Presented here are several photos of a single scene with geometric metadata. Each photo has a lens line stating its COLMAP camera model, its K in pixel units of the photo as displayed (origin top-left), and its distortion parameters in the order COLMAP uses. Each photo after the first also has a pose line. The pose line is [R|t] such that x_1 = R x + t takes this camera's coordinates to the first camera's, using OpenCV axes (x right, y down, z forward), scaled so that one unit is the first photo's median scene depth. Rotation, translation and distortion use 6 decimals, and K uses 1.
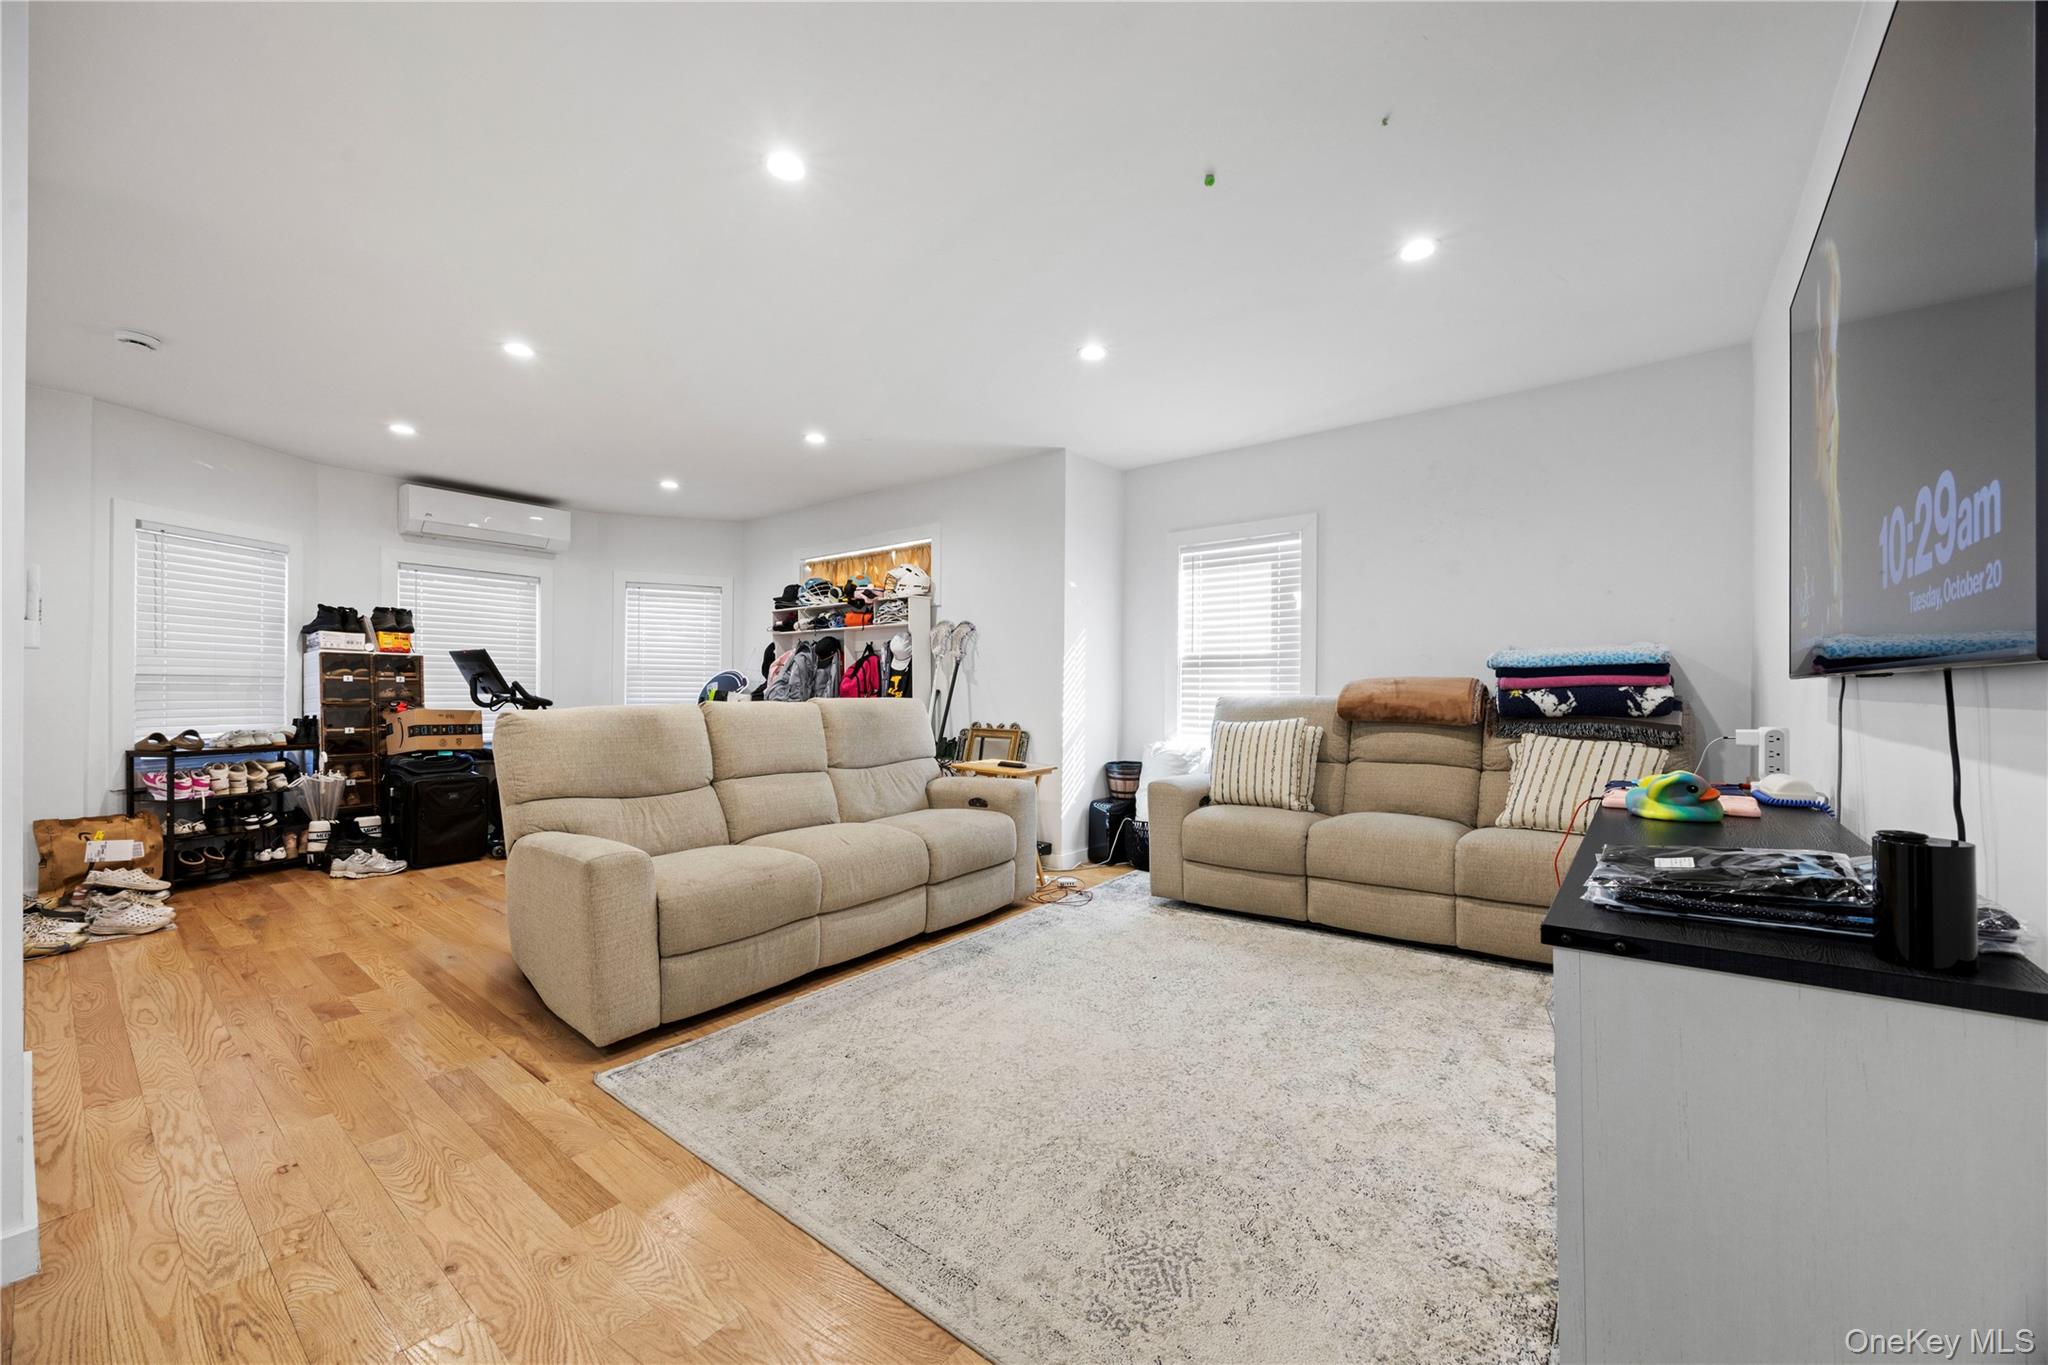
lens RADIAL K [[785.6, 0, 1020.9], [0, 785.6, 691.9], [0, 0, 1]] dist [-0.003892, 0.000317]
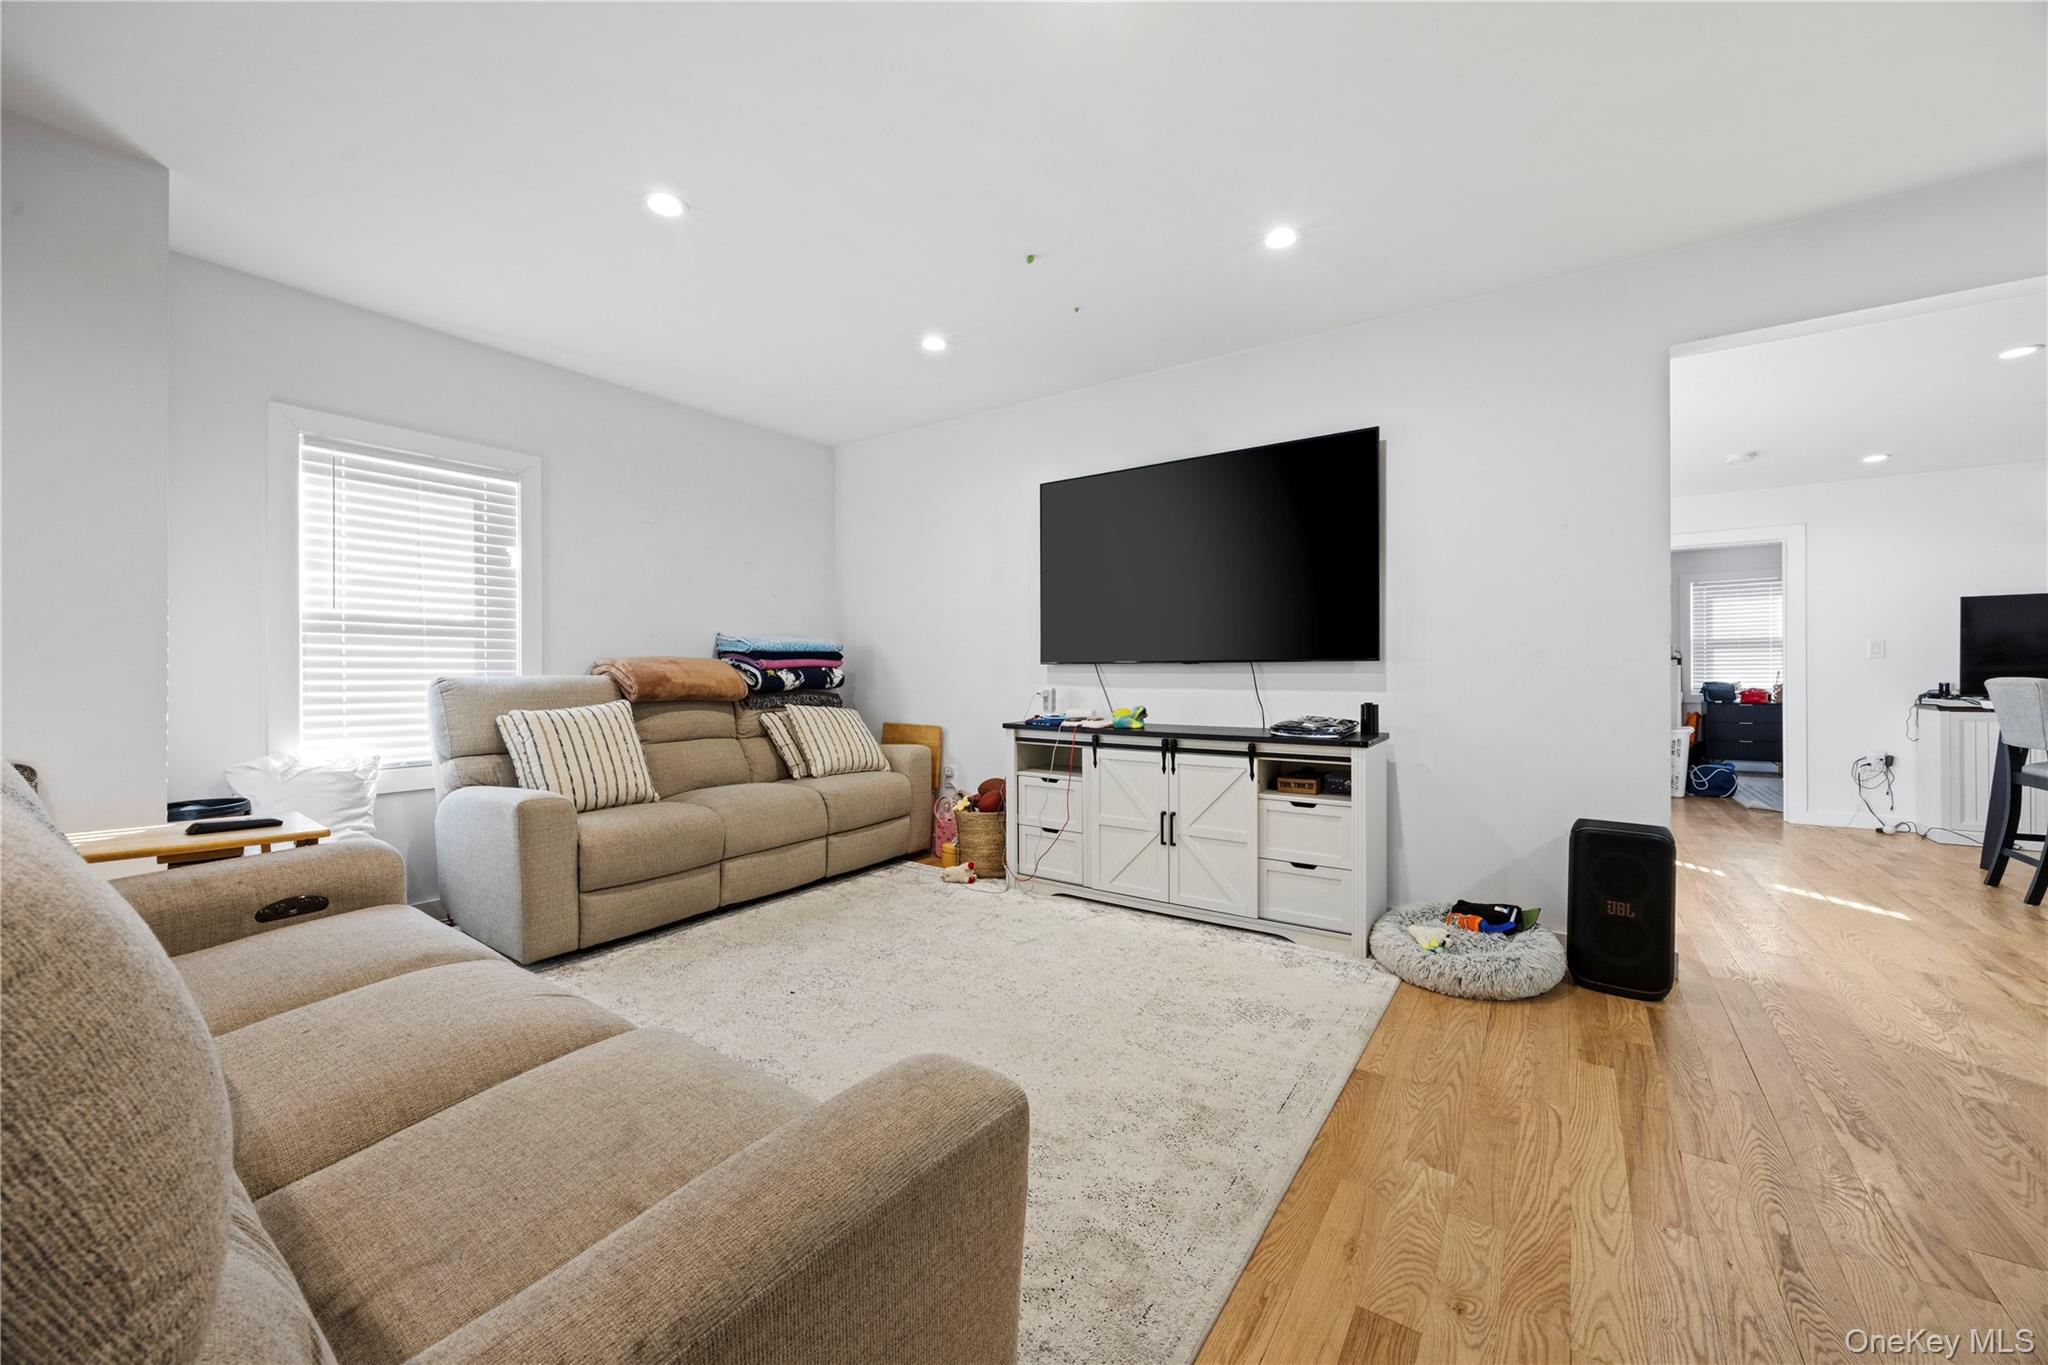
lens RADIAL K [[785.6, 0, 1029.9], [0, 785.6, 676.1], [0, 0, 1]] dist [-0.003892, 0.000317]
pose [[-0.068855, -0.004912, 0.997615, -0.555934], [0.002505, 0.999984, 0.005097, 0.002154], [-0.997624, 0.002850, -0.068841, 0.601616]]
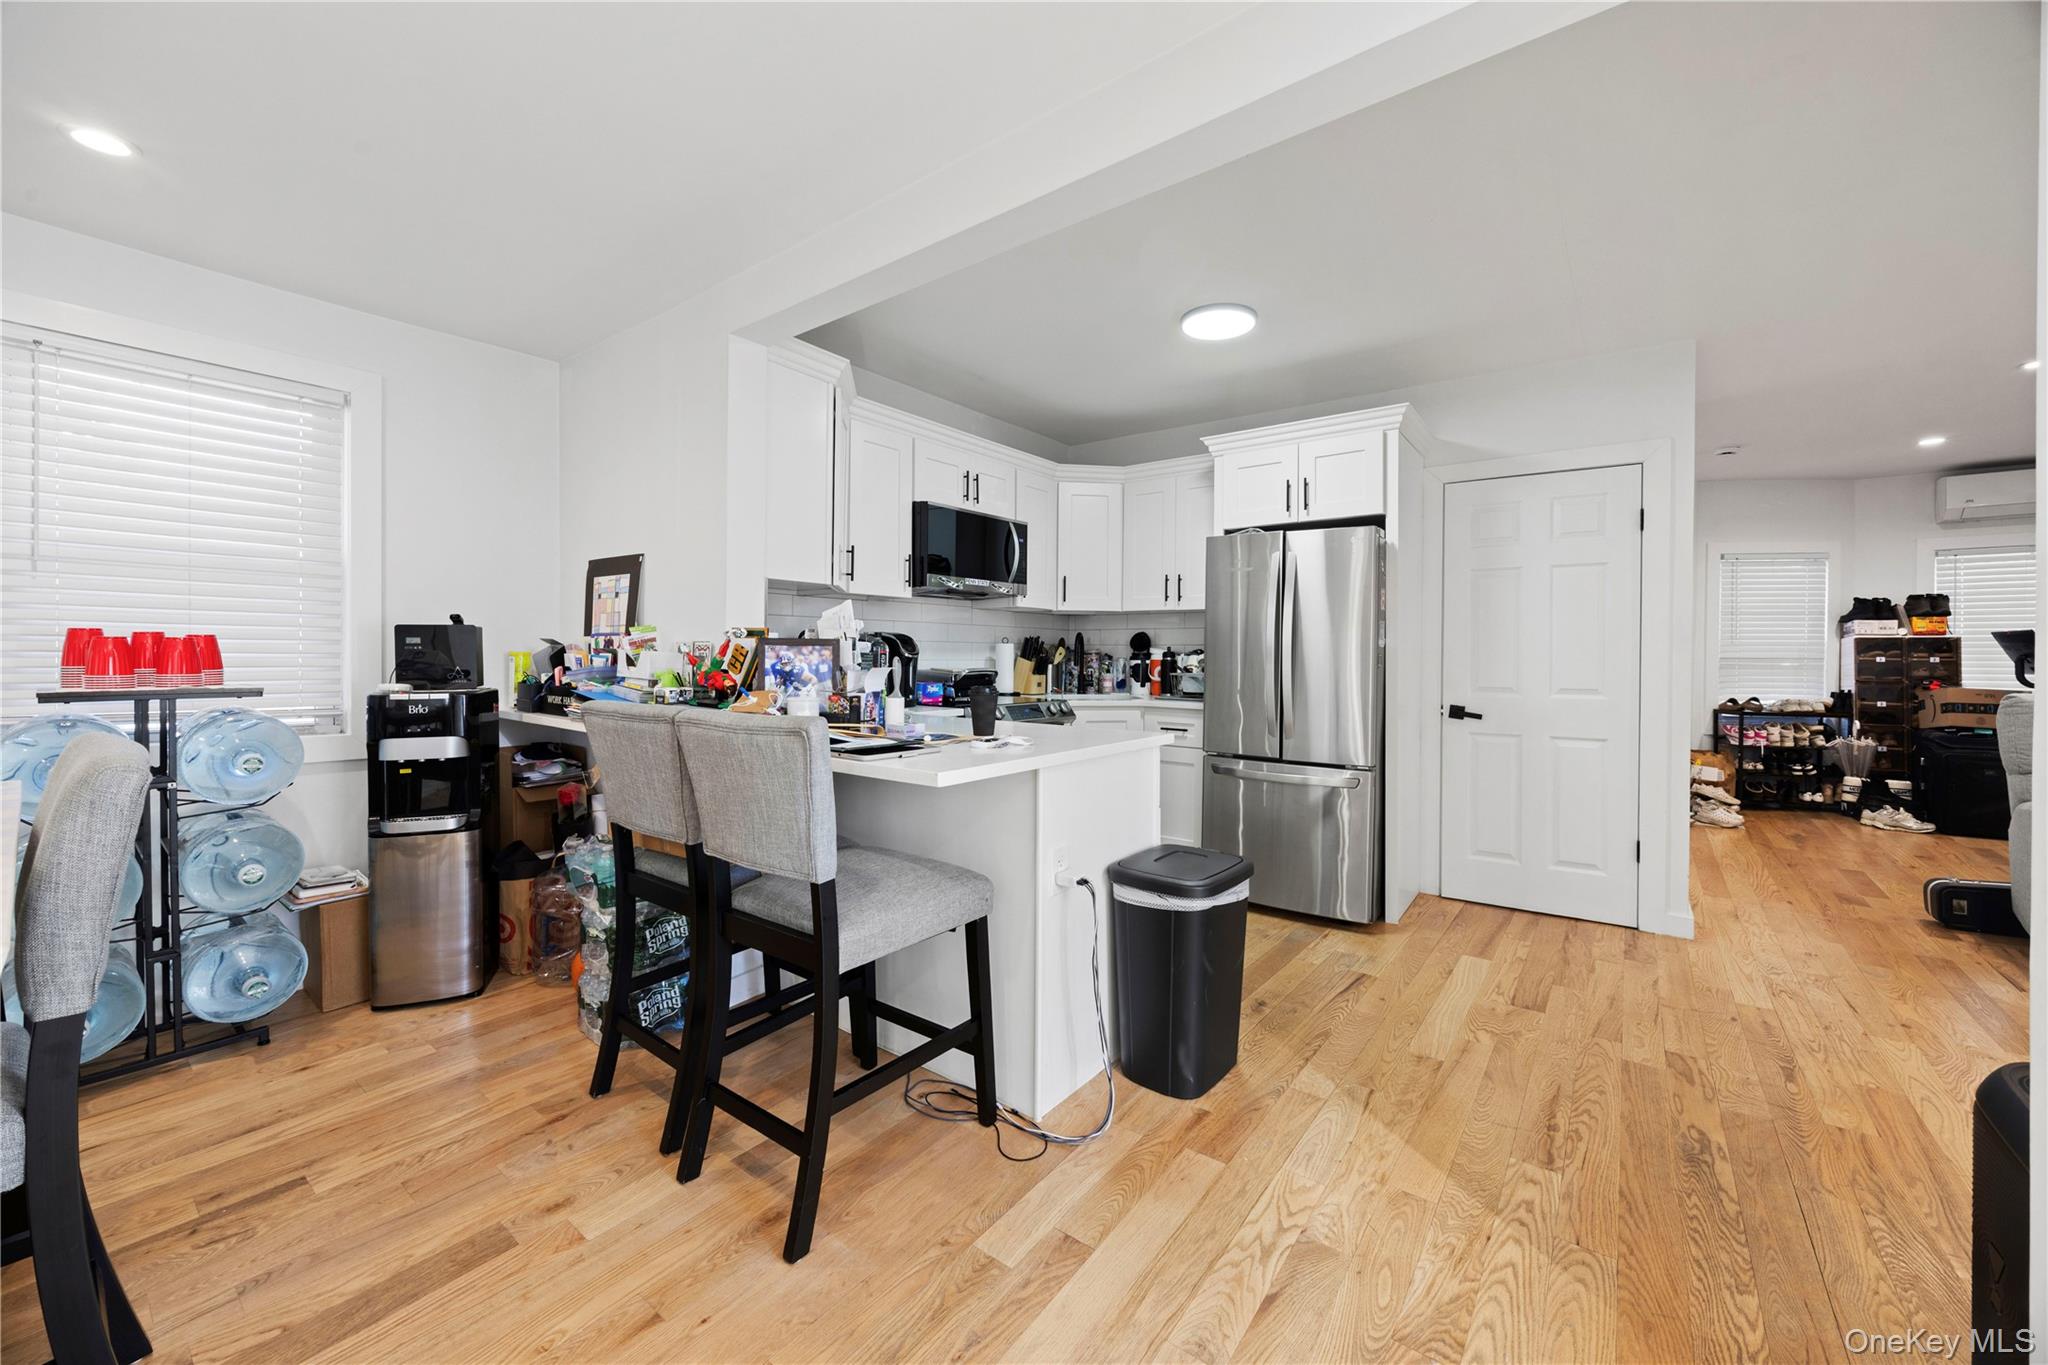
lens RADIAL K [[785.6, 0, 1025.9], [0, 785.6, 665.8], [0, 0, 1]] dist [-0.003892, 0.000317]
pose [[0.013114, 0.008503, -0.999878, 0.359109], [-0.000818, 0.999964, 0.008493, -0.020718], [0.999914, 0.000707, 0.013121, -0.357388]]
